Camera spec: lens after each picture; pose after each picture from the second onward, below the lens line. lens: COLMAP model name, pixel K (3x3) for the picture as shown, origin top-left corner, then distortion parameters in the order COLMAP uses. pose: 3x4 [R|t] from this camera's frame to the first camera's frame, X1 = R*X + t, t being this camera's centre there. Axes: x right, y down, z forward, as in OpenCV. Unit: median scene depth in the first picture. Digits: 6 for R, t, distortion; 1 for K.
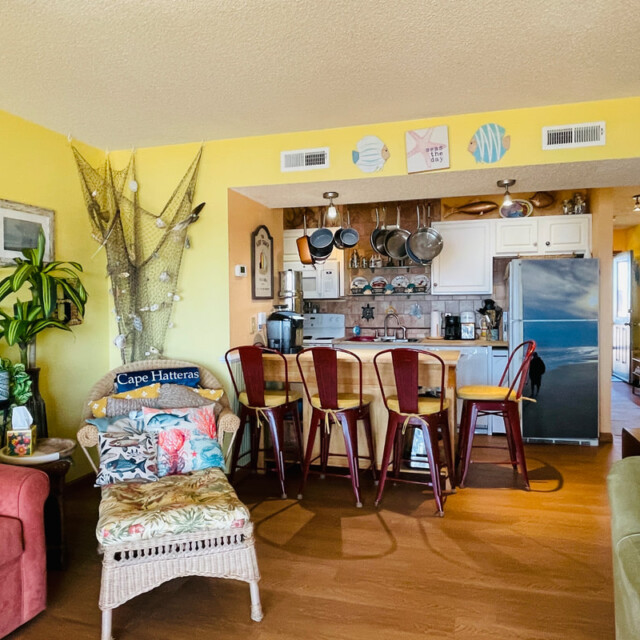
lens RADIAL K [[527.3, 0, 319.6], [0, 527.3, 316.6], [0, 0, 1]] dist [0.004936, -0.008292]
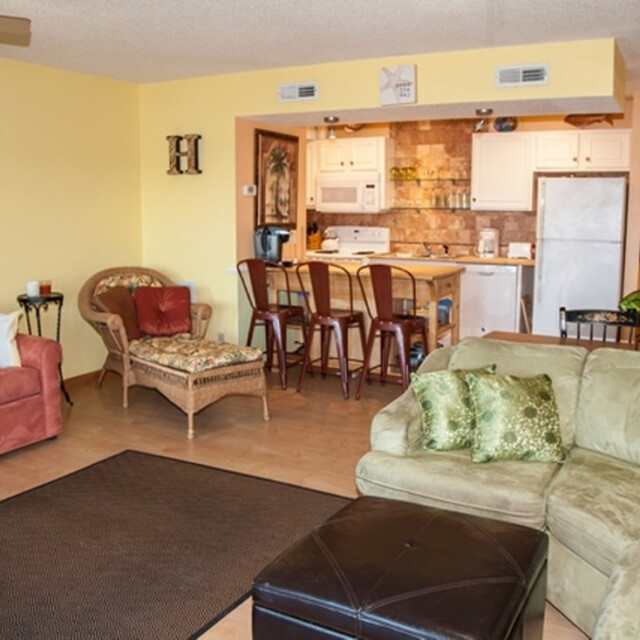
lens RADIAL K [[664.2, 0, 344.1], [0, 664.2, 323.6], [0, 0, 1]] dist [-0.083156, 0.000000]
pose [[0.985038, 0.041328, -0.167306, 0.295833], [-0.015243, 0.987908, 0.154290, -0.029382], [0.171660, -0.149431, 0.973757, -0.370573]]
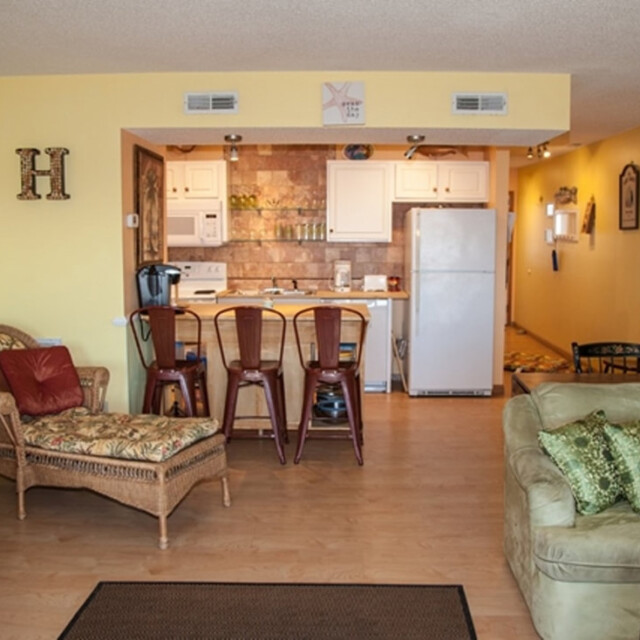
lens RADIAL K [[686.4, 0, 338.3], [0, 686.4, 337.3], [0, 0, 1]] dist [-0.086657, 0.000000]
pose [[0.962739, -0.030081, 0.268755, -0.134264], [-0.003175, 0.992469, 0.122457, -0.035113], [-0.270414, -0.118747, 0.955393, -0.216591]]
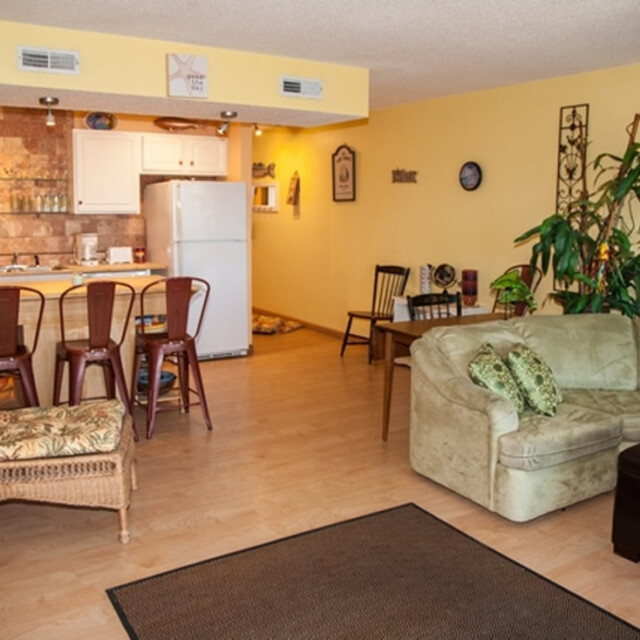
lens RADIAL K [[664.2, 0, 315.7], [0, 664.2, 315.2], [0, 0, 1]] dist [-0.083156, 0.000000]
pose [[0.669048, -0.104996, 0.735765, -0.503643], [0.005226, 0.990611, 0.136611, -0.033208], [-0.743200, -0.087555, 0.663315, -0.028060]]
